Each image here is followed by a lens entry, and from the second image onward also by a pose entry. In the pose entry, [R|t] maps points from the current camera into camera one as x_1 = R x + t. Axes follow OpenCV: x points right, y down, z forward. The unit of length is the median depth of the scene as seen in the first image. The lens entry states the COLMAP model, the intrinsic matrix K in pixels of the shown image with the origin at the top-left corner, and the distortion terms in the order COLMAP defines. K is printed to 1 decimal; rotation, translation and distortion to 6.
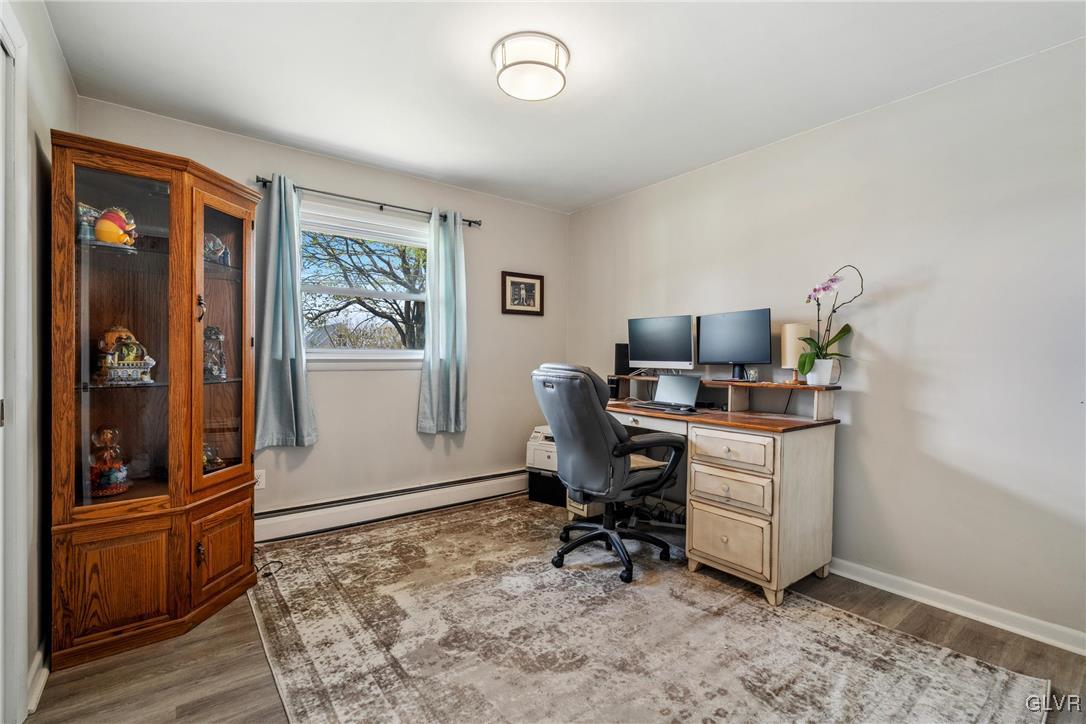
lens RADIAL K [[492.6, 0, 541.9], [0, 492.6, 362.8], [0, 0, 1]] dist [-0.007870, 0.001984]
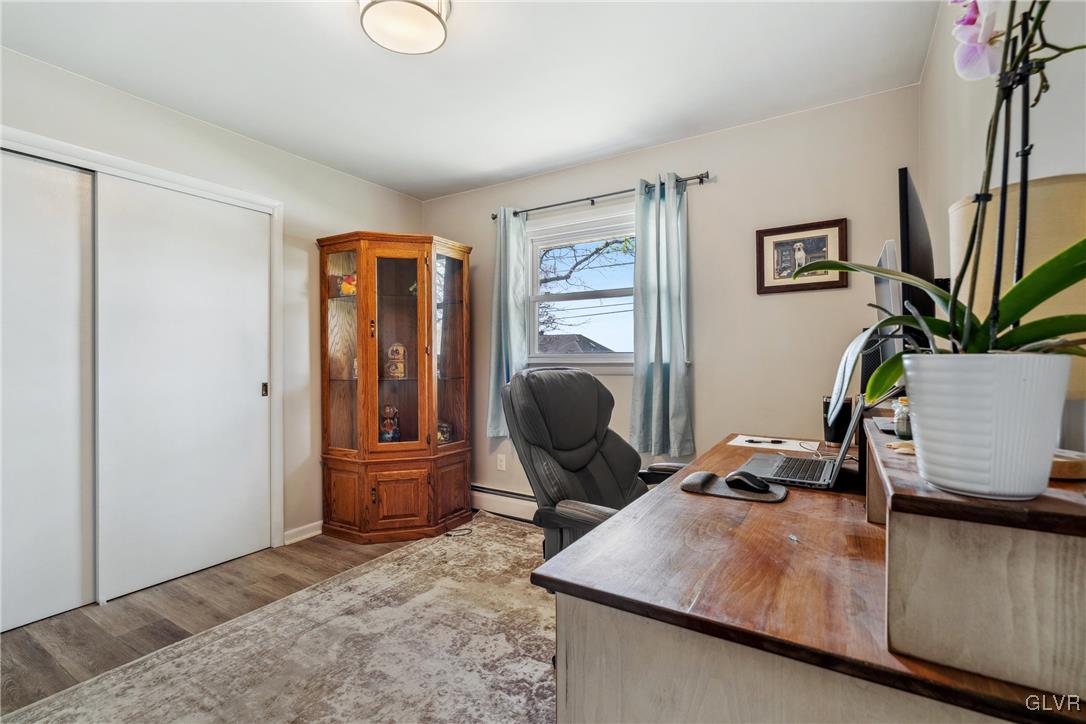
lens RADIAL K [[492.6, 0, 540.0], [0, 492.6, 361.2], [0, 0, 1]] dist [-0.007870, 0.001984]
pose [[0.346788, -0.006158, -0.937923, 0.650971], [-0.006010, 0.999943, -0.008787, -0.001967], [0.937924, 0.008684, 0.346731, 0.723873]]
